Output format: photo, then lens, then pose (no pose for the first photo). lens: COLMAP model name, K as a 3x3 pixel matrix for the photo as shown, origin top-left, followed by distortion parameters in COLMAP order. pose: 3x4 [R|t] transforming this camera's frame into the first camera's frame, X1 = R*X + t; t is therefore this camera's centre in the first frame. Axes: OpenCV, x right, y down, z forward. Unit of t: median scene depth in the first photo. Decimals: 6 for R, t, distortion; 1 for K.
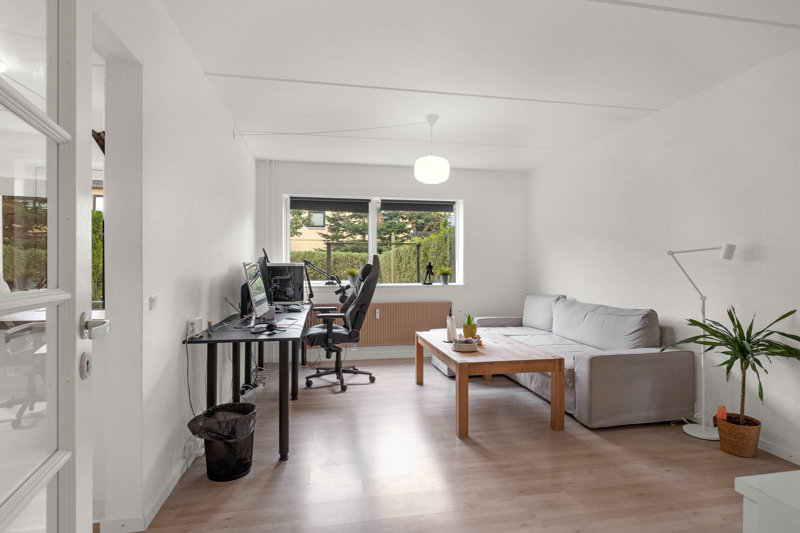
lens RADIAL K [[415.7, 0, 401.9], [0, 415.7, 264.8], [0, 0, 1]] dist [-0.001217, 0.000270]
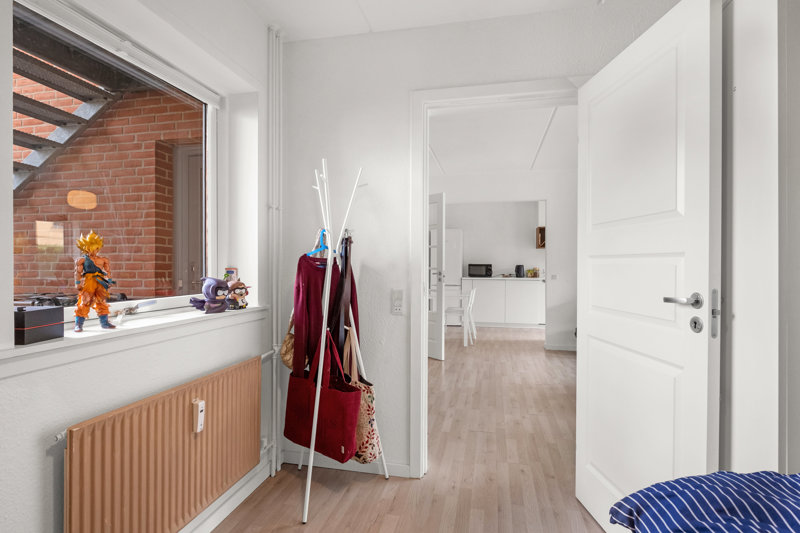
lens RADIAL K [[418.4, 0, 400.0], [0, 418.4, 266.5], [0, 0, 1]] dist [-0.001284, -0.000149]
pose [[-0.394609, 0.003768, -0.918841, 1.594085], [0.002528, 0.999992, 0.003015, 0.003683], [0.918845, -0.001133, -0.394616, 0.734234]]
